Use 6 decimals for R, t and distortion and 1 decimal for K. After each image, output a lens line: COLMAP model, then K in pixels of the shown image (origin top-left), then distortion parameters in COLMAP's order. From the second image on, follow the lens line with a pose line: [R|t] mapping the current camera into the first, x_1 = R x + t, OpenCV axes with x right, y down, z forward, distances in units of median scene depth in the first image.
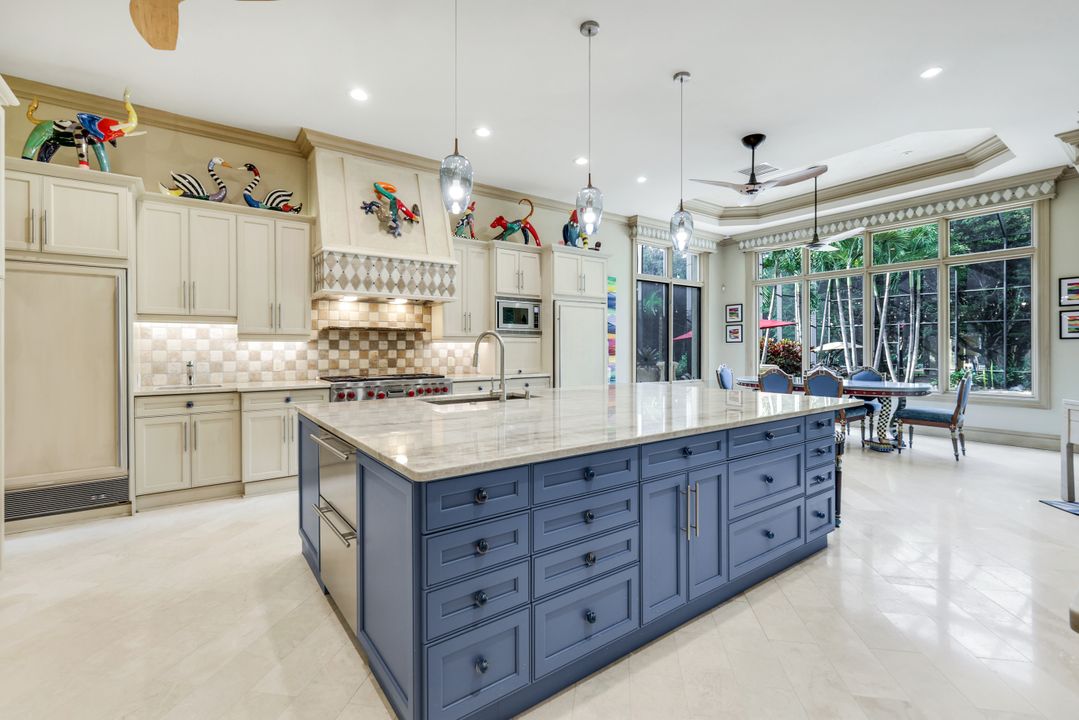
lens RADIAL K [[475.3, 0, 532.1], [0, 475.3, 350.2], [0, 0, 1]] dist [0.004877, -0.000070]
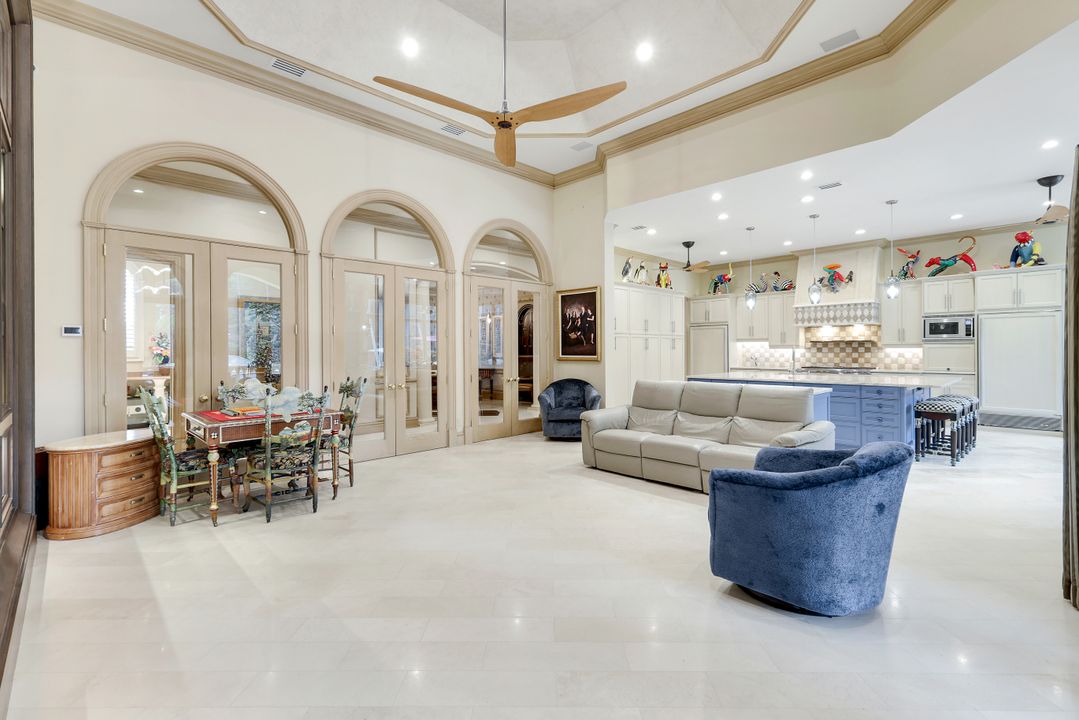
lens RADIAL K [[475.3, 0, 549.8], [0, 475.3, 350.9], [0, 0, 1]] dist [0.004877, -0.000070]
pose [[0.163669, 0.002821, -0.986511, 1.289195], [0.000124, 0.999996, 0.002880, -0.013148], [0.986515, -0.000593, 0.163668, -0.392479]]
